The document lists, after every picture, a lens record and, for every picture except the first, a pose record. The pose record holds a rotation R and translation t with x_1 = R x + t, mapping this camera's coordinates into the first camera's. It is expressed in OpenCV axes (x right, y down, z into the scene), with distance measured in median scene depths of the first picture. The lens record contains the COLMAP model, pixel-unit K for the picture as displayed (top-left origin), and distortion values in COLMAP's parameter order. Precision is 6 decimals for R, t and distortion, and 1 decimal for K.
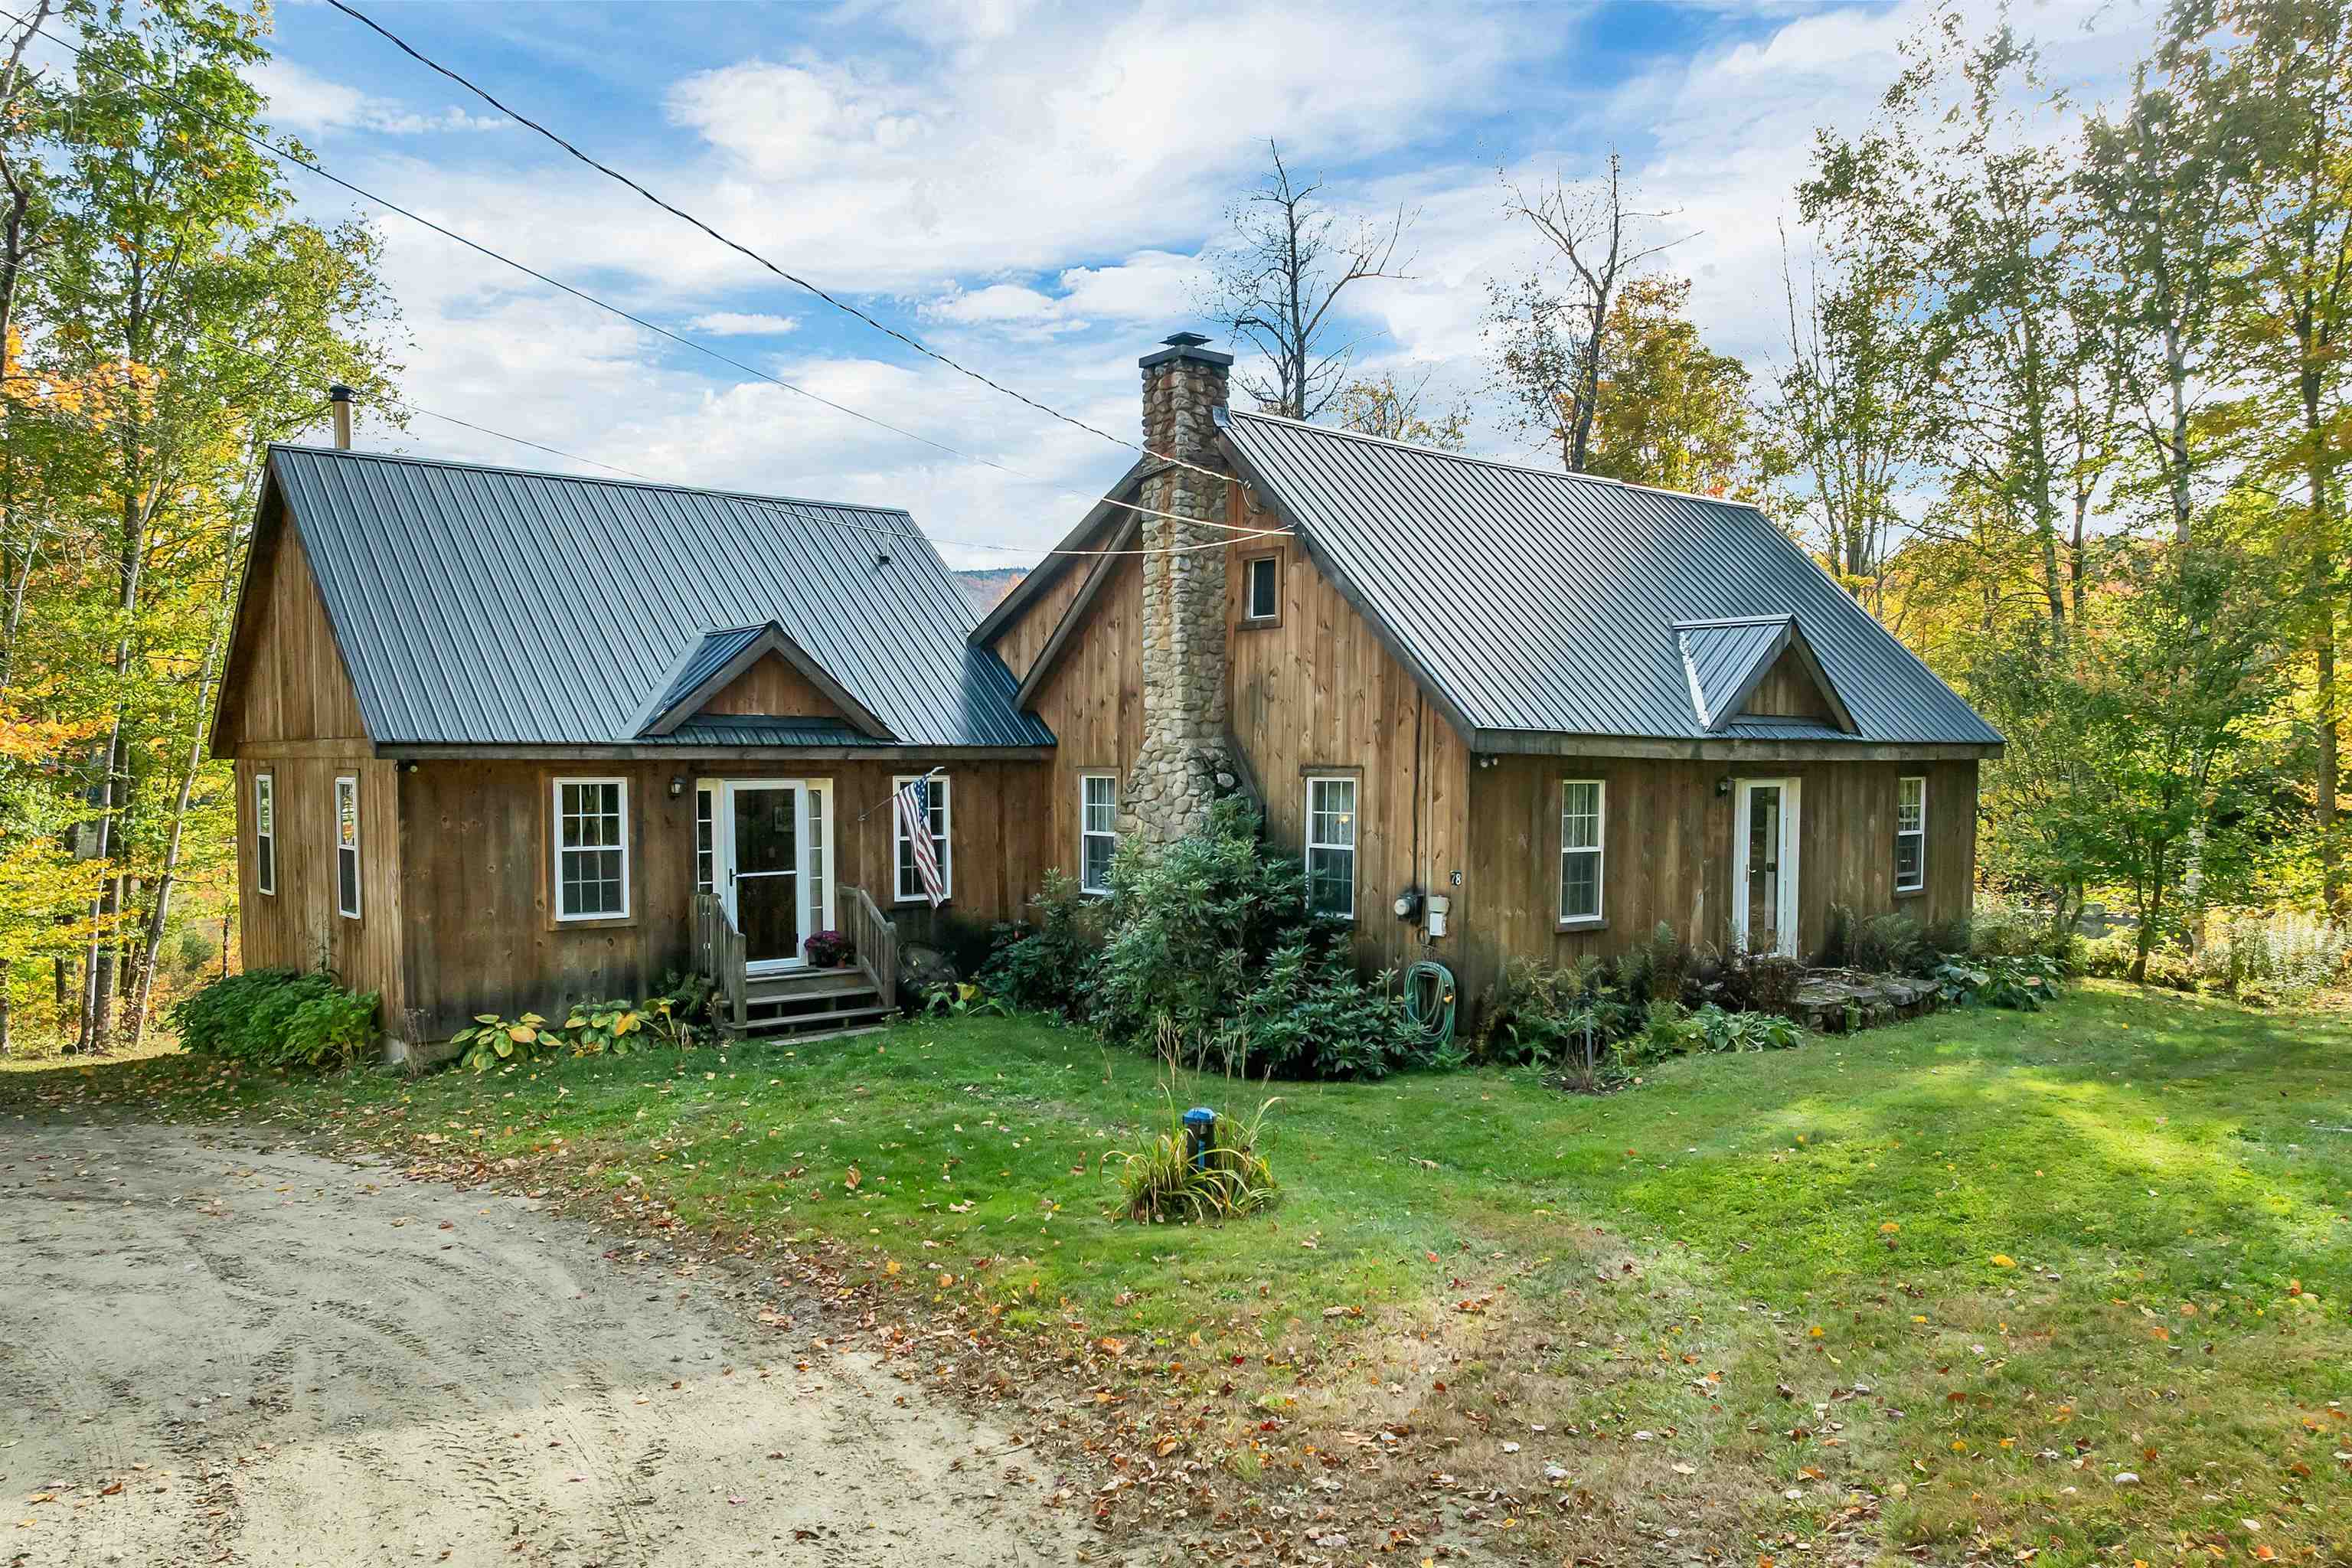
lens RADIAL K [[1671.3, 0, 1186.0], [0, 1671.3, 801.0], [0, 0, 1]] dist [-0.032891, -0.007757]
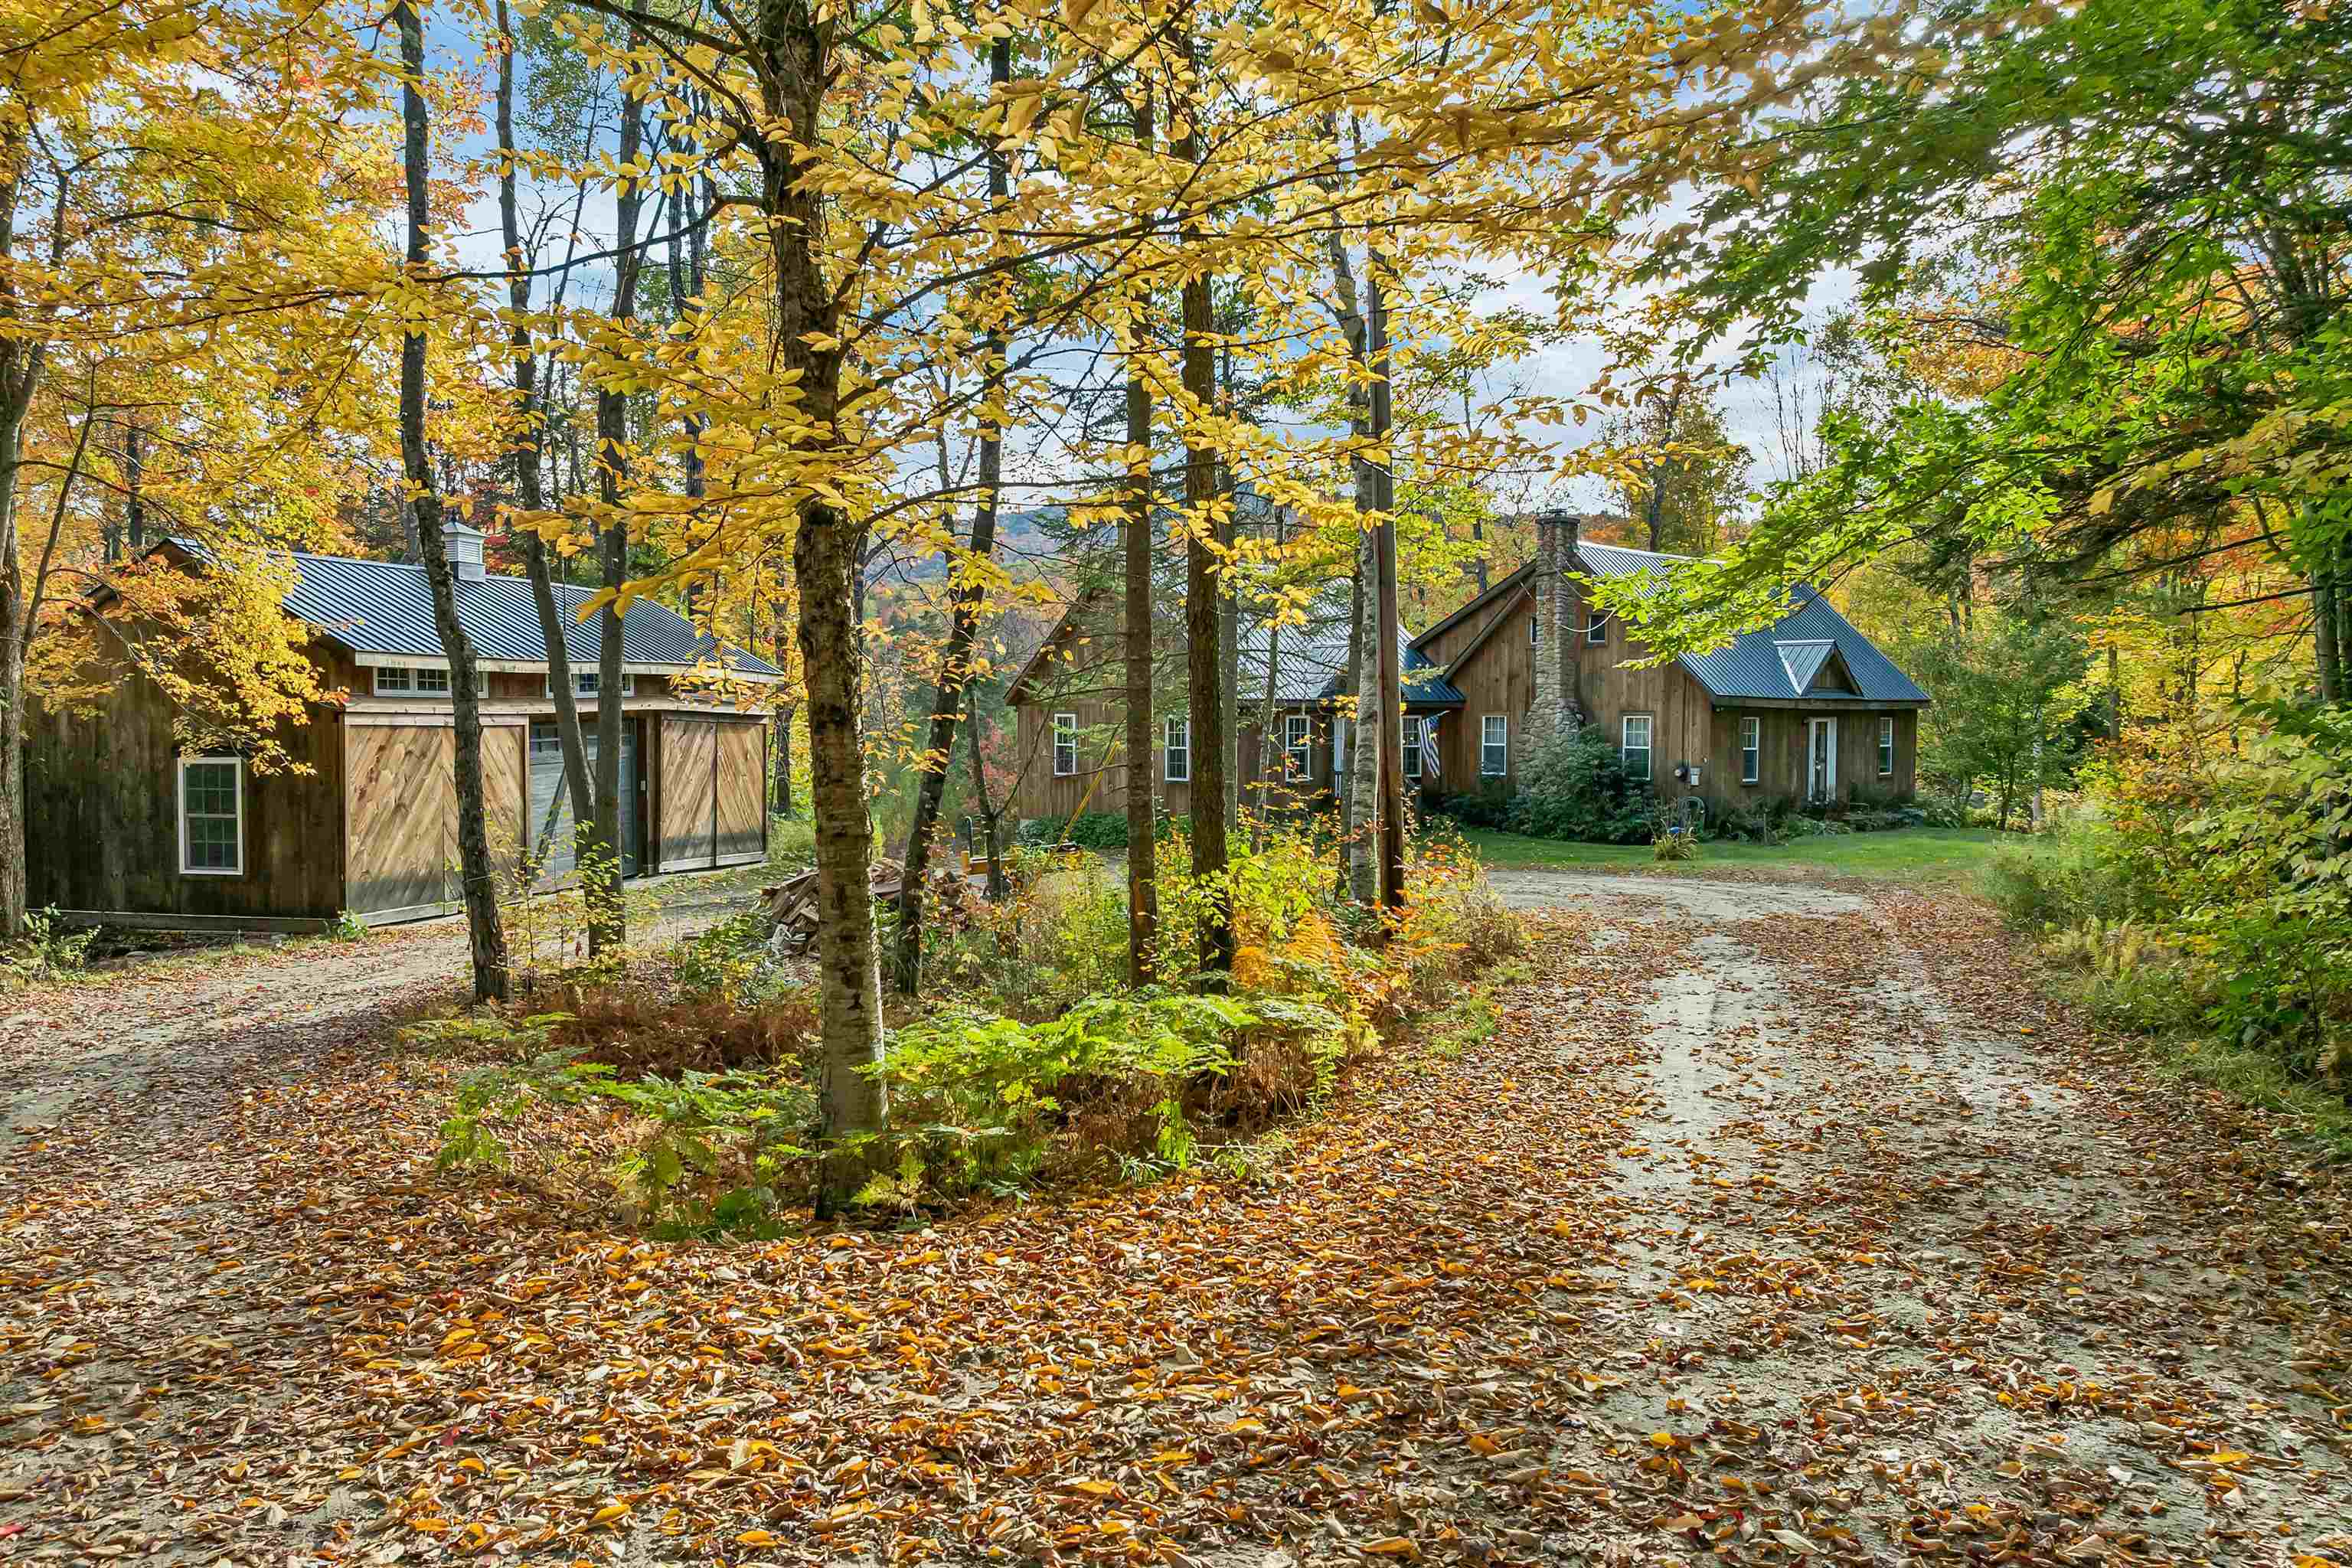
lens RADIAL K [[1671.3, 0, 1176.7], [0, 1671.3, 777.3], [0, 0, 1]] dist [-0.032891, -0.007757]
pose [[0.998893, 0.000784, 0.047042, -0.580583], [-0.001563, 0.999862, 0.016516, 0.028926], [-0.047023, -0.016571, 0.998756, -1.085080]]
